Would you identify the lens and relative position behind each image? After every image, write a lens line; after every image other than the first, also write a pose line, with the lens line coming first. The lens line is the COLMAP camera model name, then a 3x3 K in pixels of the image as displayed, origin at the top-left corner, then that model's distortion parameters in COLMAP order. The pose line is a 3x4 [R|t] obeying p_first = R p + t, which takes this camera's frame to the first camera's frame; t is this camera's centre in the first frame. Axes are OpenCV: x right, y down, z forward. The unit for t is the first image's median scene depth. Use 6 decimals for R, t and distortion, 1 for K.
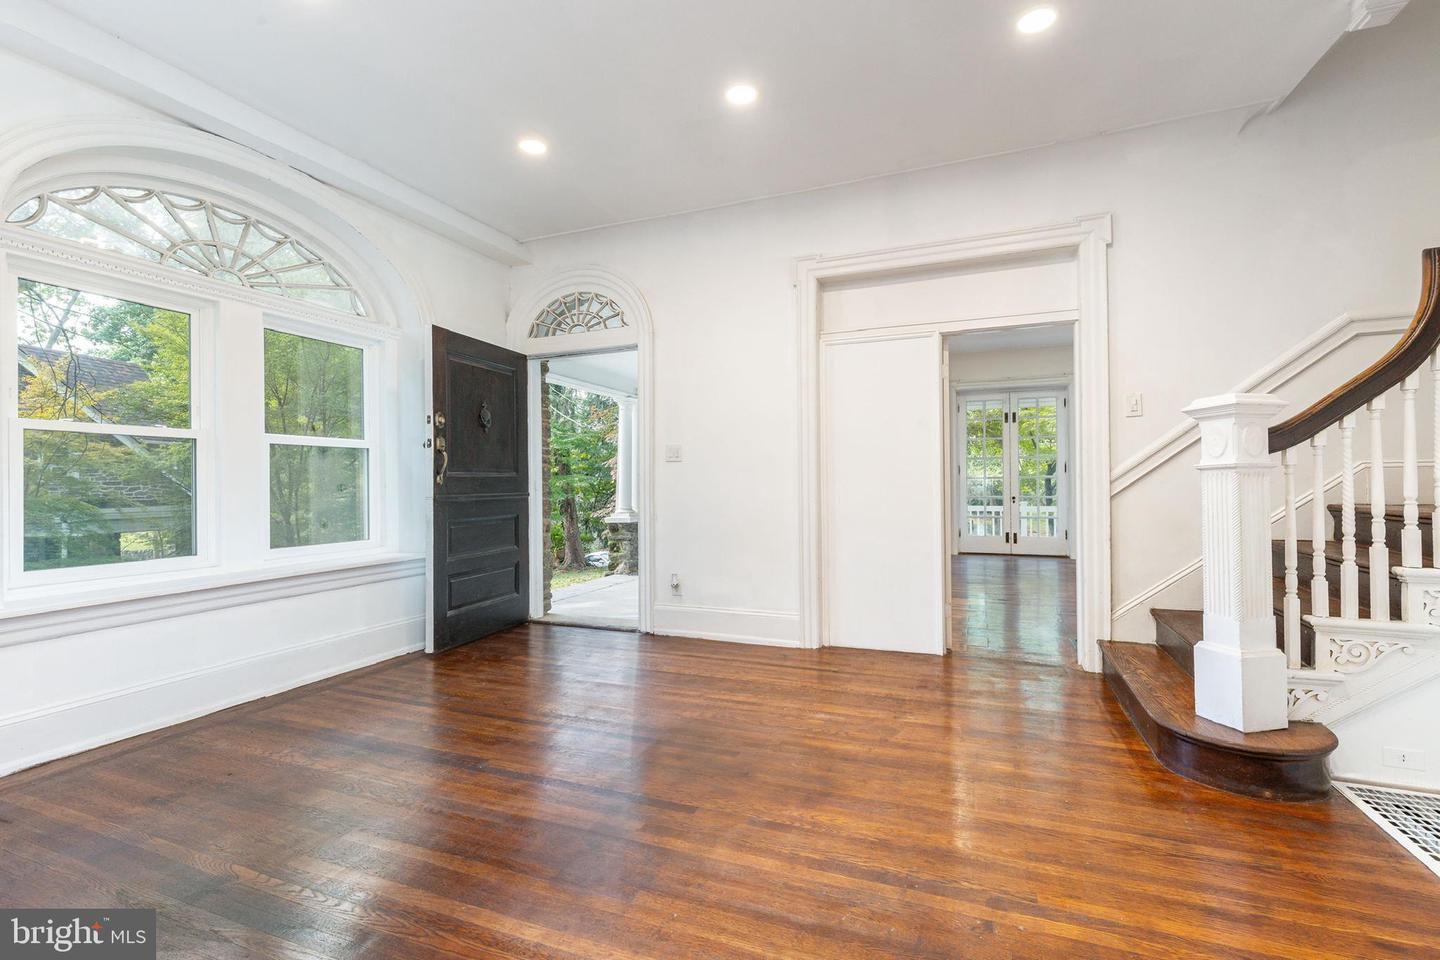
lens RADIAL K [[644.8, 0, 714.1], [0, 644.8, 483.4], [0, 0, 1]] dist [0.003983, 0.000182]
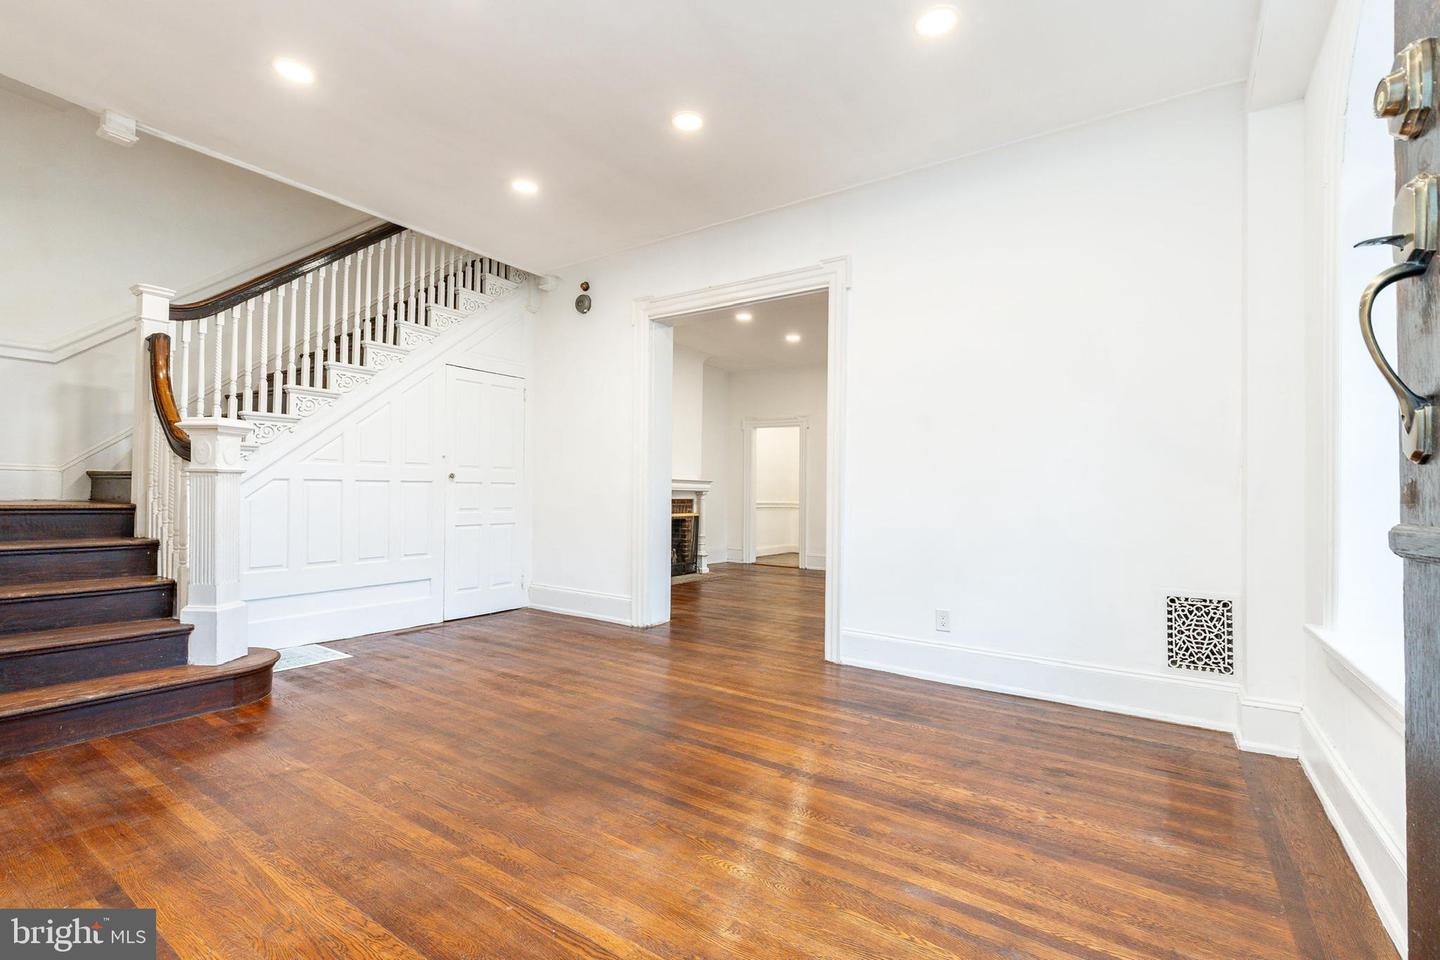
lens RADIAL K [[644.8, 0, 720.6], [0, 644.8, 482.5], [0, 0, 1]] dist [0.003983, 0.000182]
pose [[-0.977762, -0.004171, 0.209674, -0.442331], [-0.008668, 0.999752, -0.020534, 0.018542], [-0.209536, -0.021895, -0.977556, 1.886879]]
